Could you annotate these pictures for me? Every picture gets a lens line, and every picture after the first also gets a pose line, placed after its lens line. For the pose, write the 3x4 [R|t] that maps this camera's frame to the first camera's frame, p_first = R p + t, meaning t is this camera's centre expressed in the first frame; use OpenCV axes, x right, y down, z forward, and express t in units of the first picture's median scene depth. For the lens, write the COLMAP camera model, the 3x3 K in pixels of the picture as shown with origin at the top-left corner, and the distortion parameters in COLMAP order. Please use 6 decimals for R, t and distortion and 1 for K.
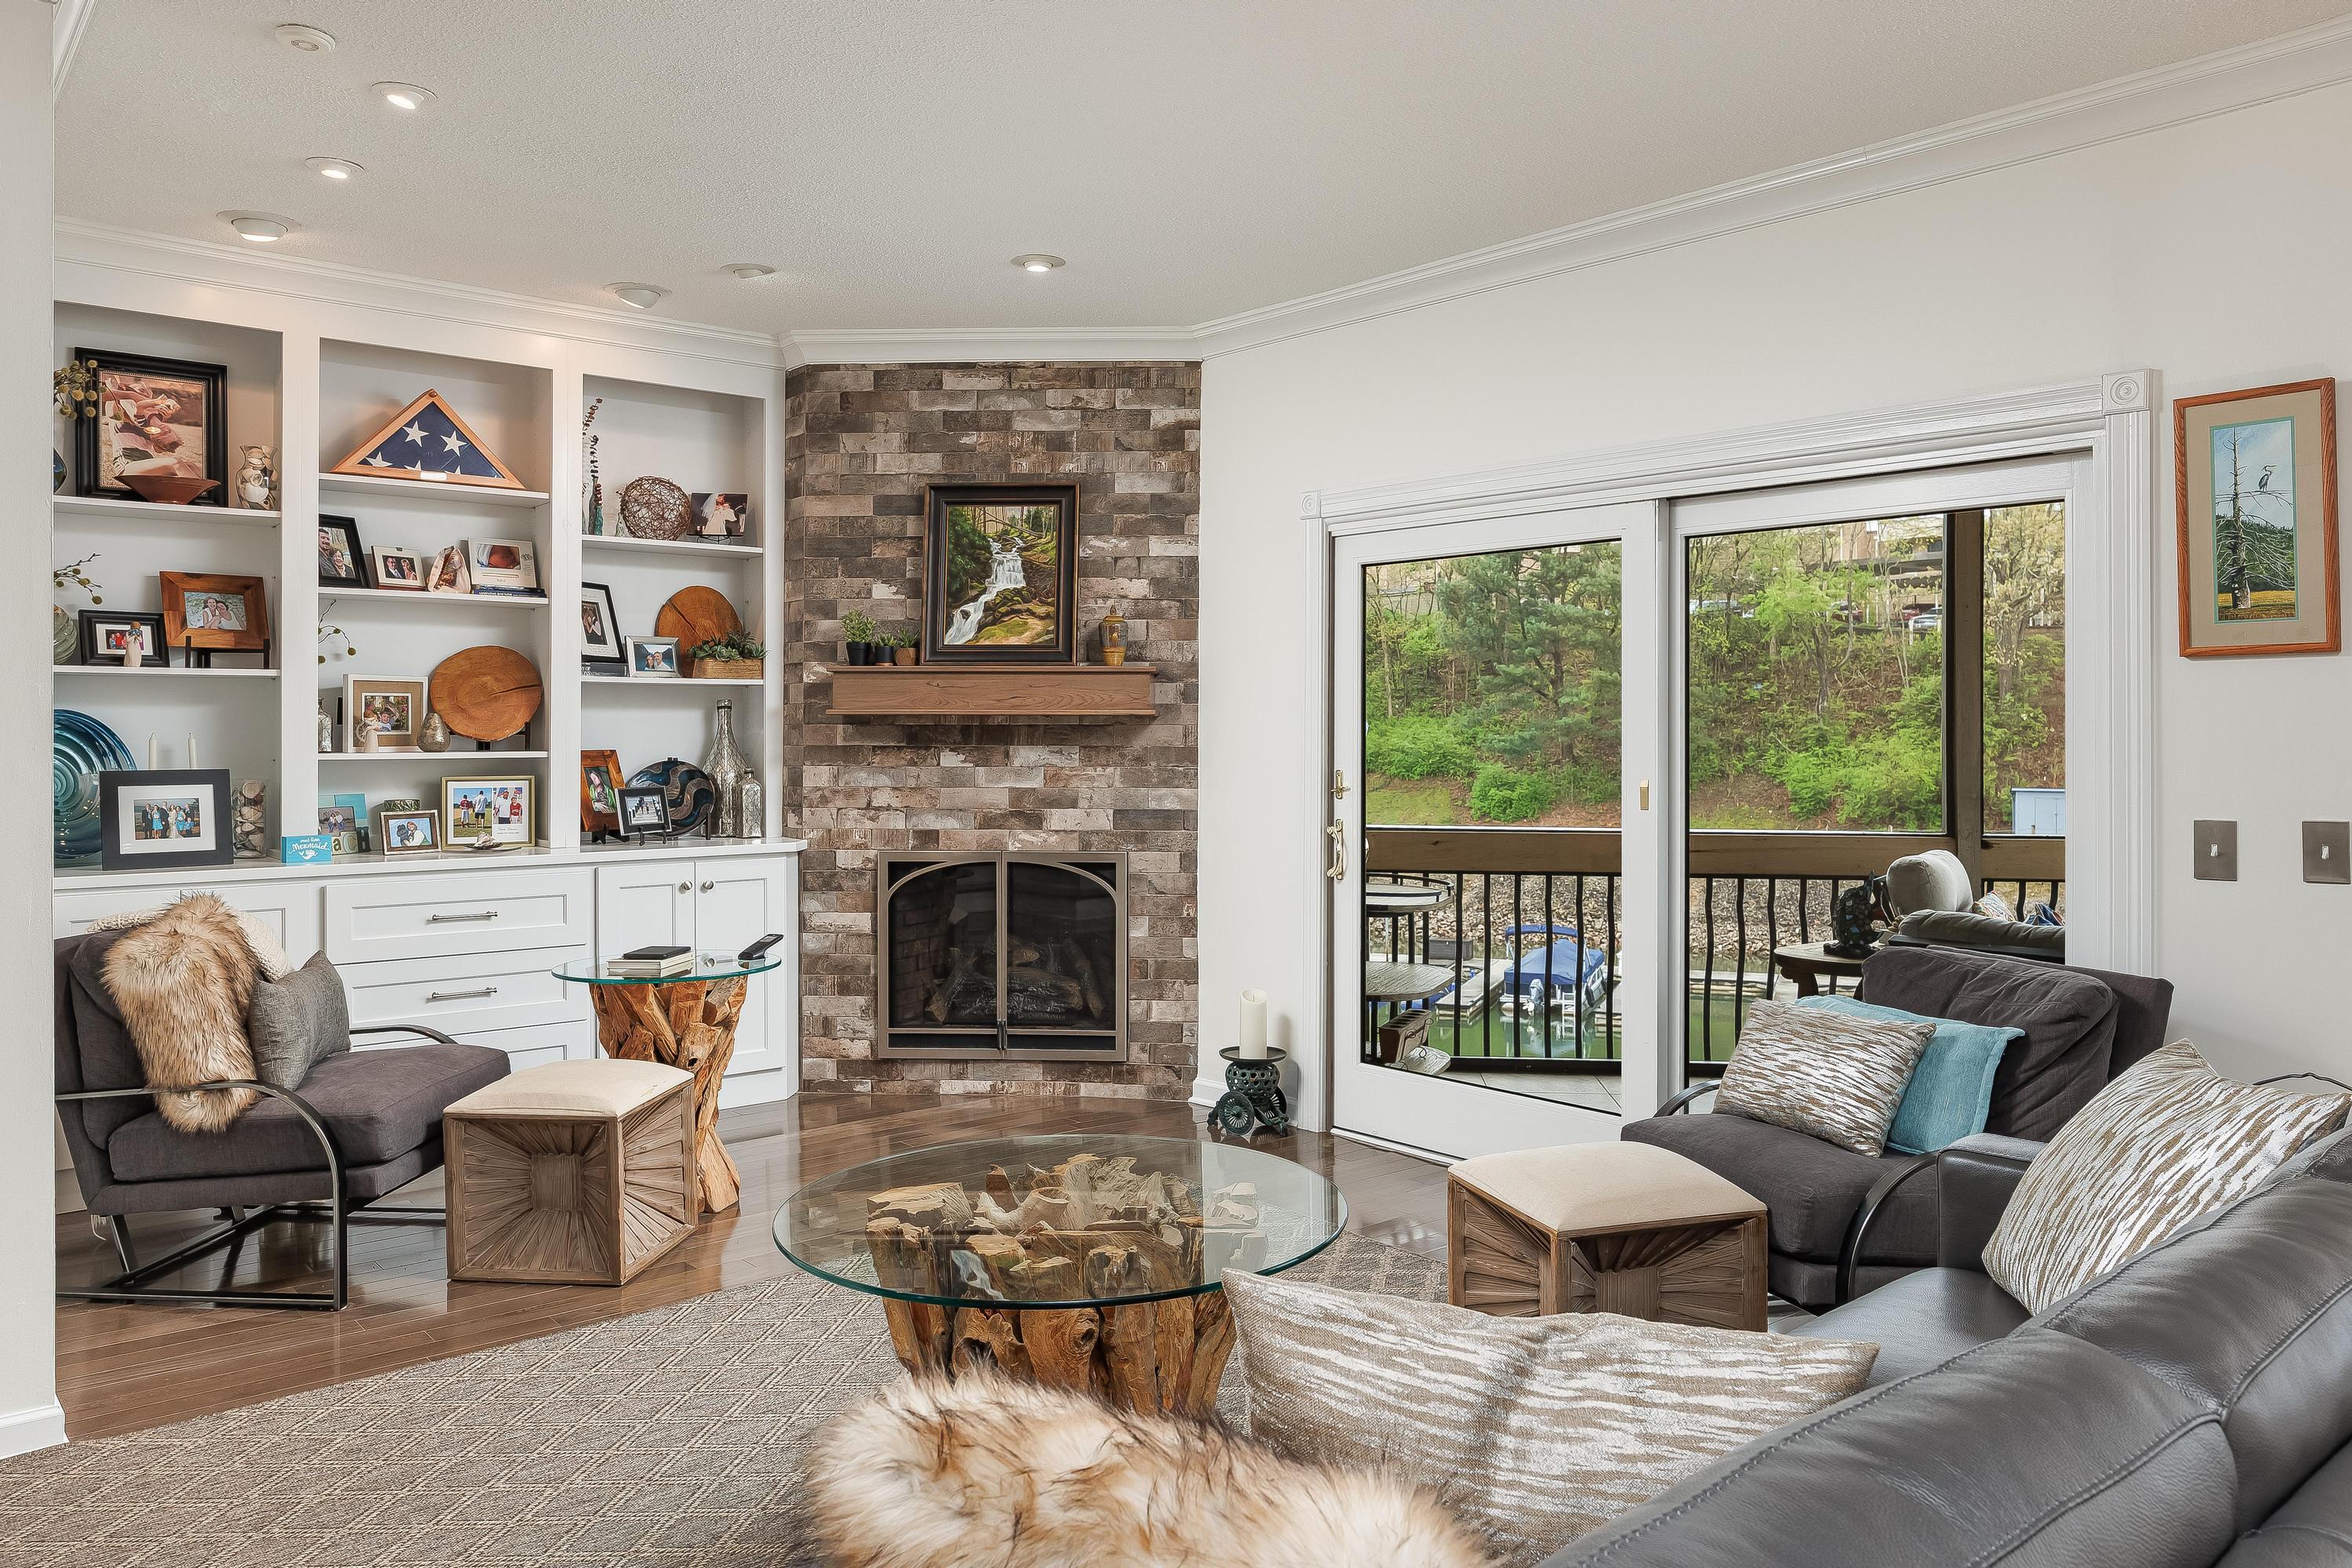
lens RADIAL K [[1616.5, 0, 1163.2], [0, 1616.5, 719.3], [0, 0, 1]] dist [-0.028276, 0.029941]
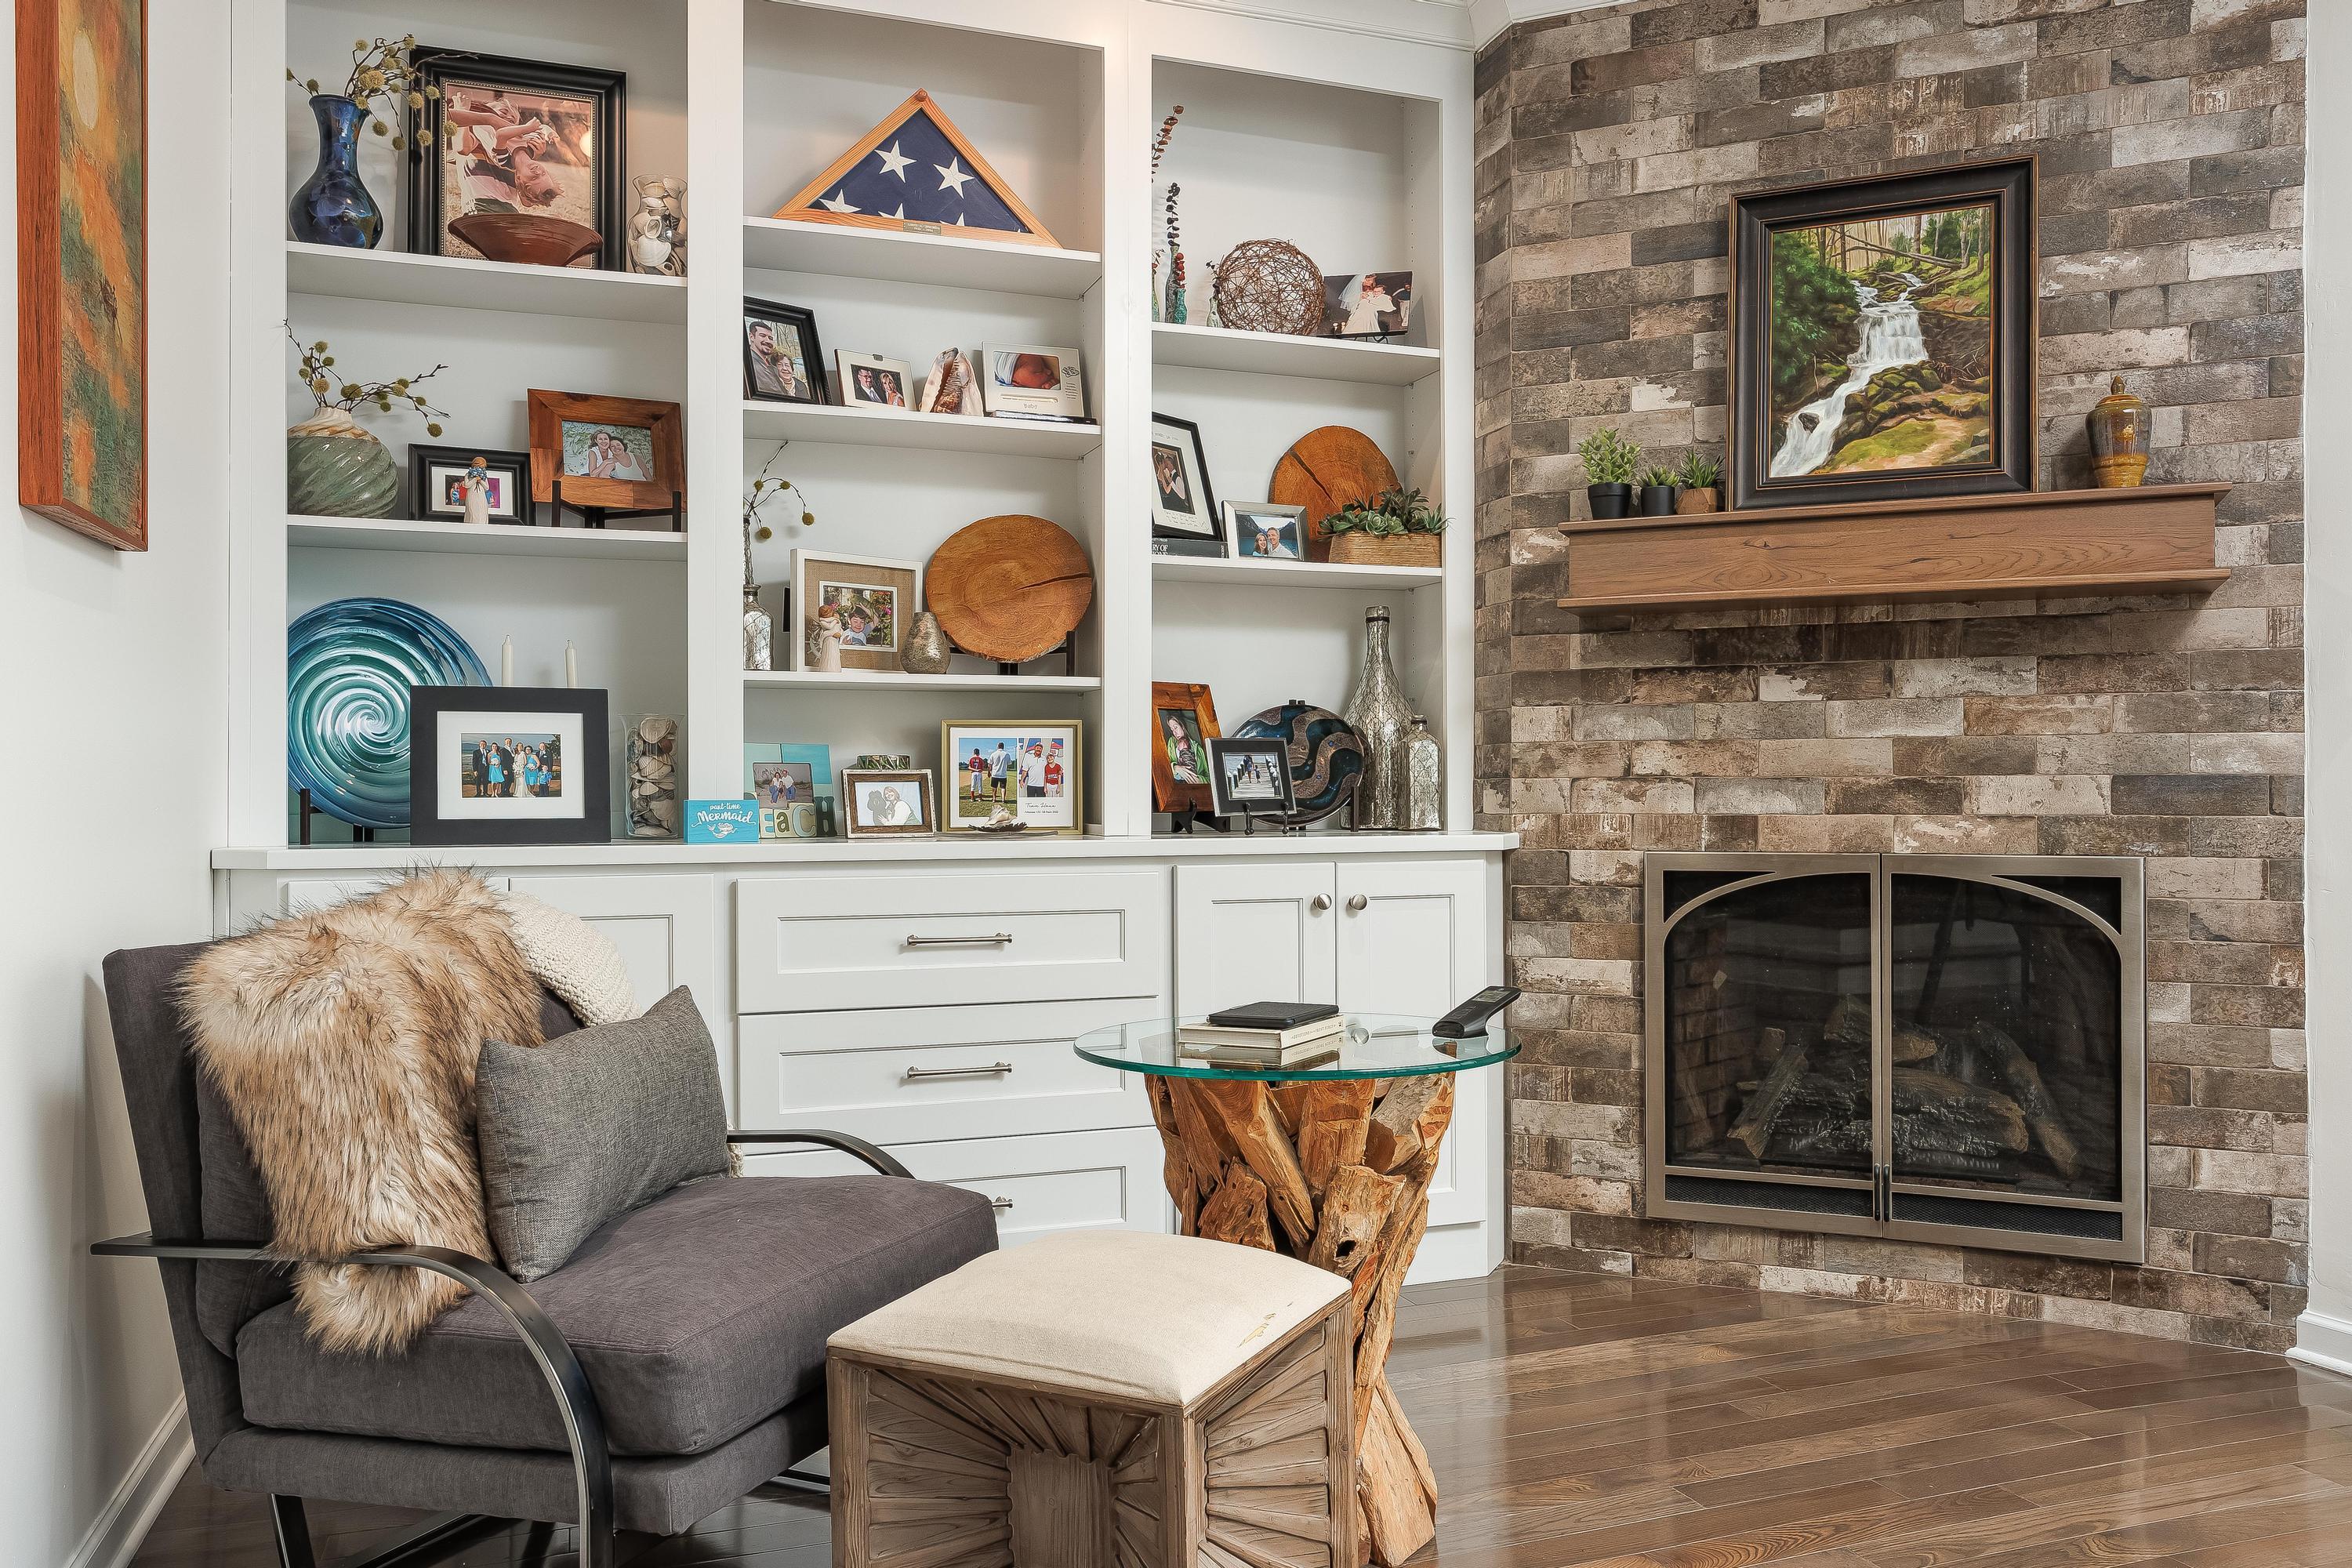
lens RADIAL K [[1674.3, 0, 1212.7], [0, 1674.3, 782.7], [0, 0, 1]] dist [-0.019211, 0.025115]
pose [[0.942793, -0.004433, -0.333349, -0.126045], [0.004034, 0.999990, -0.001889, 0.058453], [0.333354, 0.000436, 0.942802, 0.400994]]
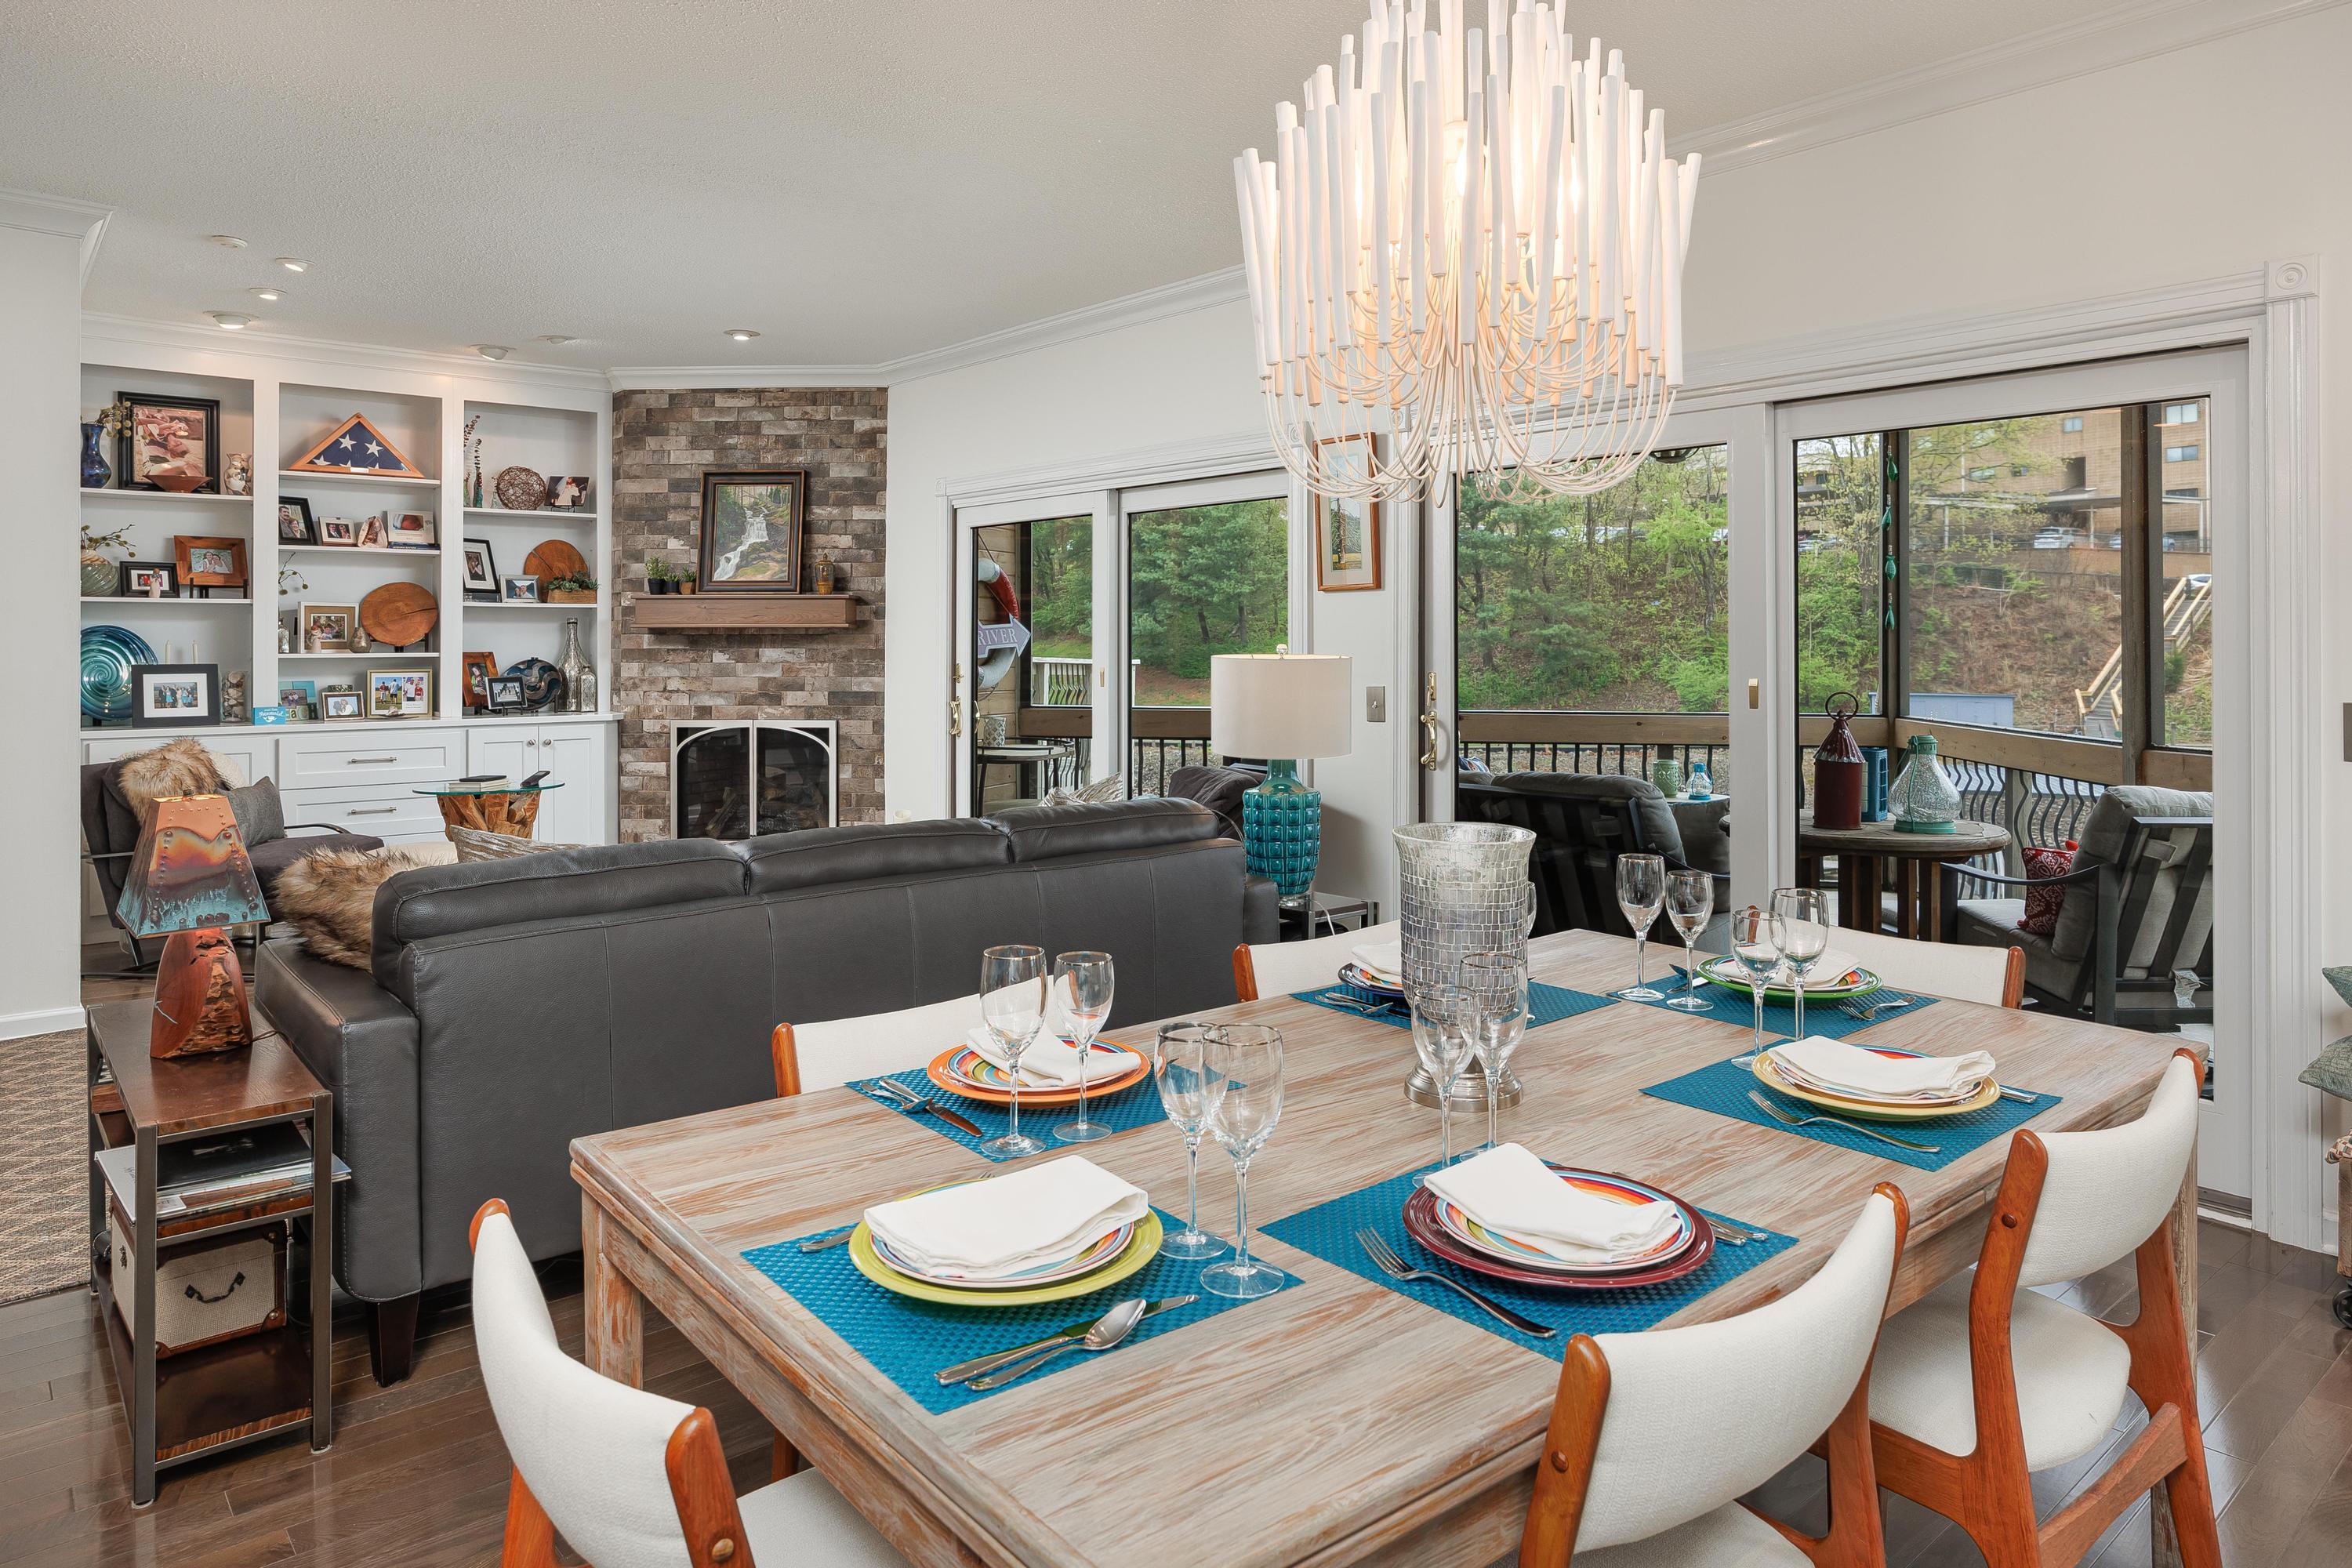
lens RADIAL K [[1492.7, 0, 1181.9], [0, 1492.7, 625.2], [0, 0, 1]] dist [-0.025589, 0.026691]
pose [[0.999981, -0.002343, -0.005649, 0.301935], [0.002311, 0.999981, -0.005699, 0.003610], [0.005662, 0.005686, 0.999968, -0.359816]]
